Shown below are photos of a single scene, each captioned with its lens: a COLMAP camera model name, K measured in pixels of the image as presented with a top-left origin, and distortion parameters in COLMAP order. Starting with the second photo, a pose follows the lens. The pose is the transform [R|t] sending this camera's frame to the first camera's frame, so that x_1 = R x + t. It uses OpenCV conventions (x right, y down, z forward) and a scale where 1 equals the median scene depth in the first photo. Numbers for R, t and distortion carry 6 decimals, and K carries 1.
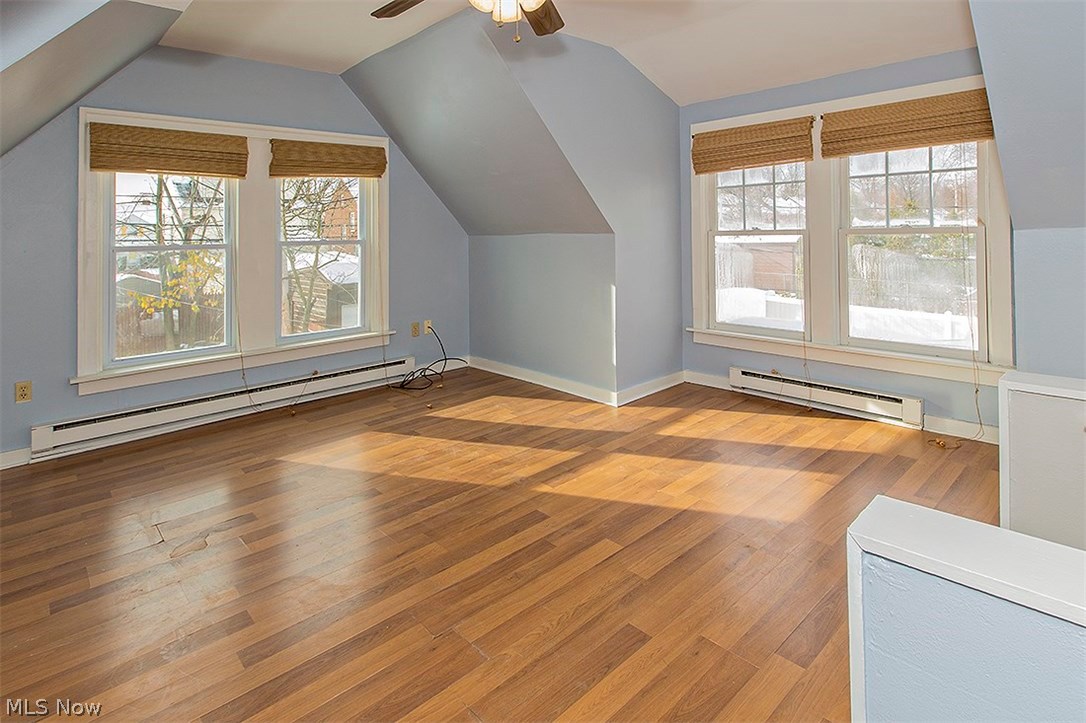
lens RADIAL K [[579.7, 0, 544.8], [0, 579.7, 230.6], [0, 0, 1]] dist [0.002902, 0.001448]
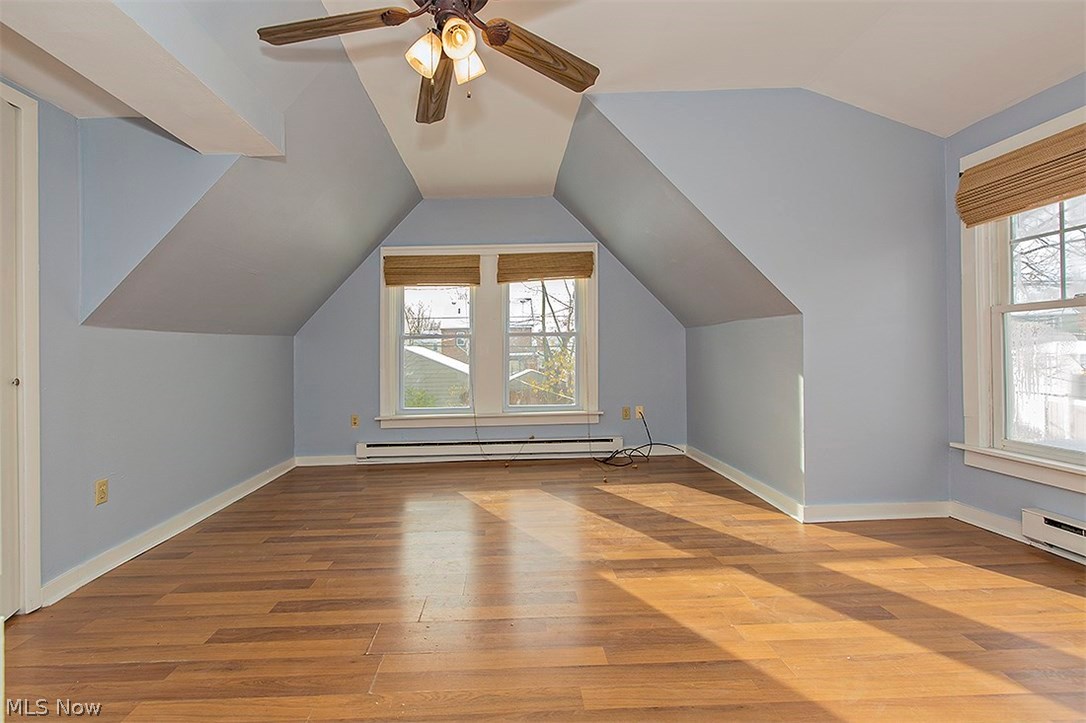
lens RADIAL K [[477.5, 0, 561.5], [0, 477.5, 354.1], [0, 0, 1]] dist [-0.000554, 0.000192]
pose [[0.738589, -0.003254, -0.674149, 0.317061], [0.008825, 0.999949, 0.004843, 0.056051], [0.674099, -0.009526, 0.738580, 0.261866]]
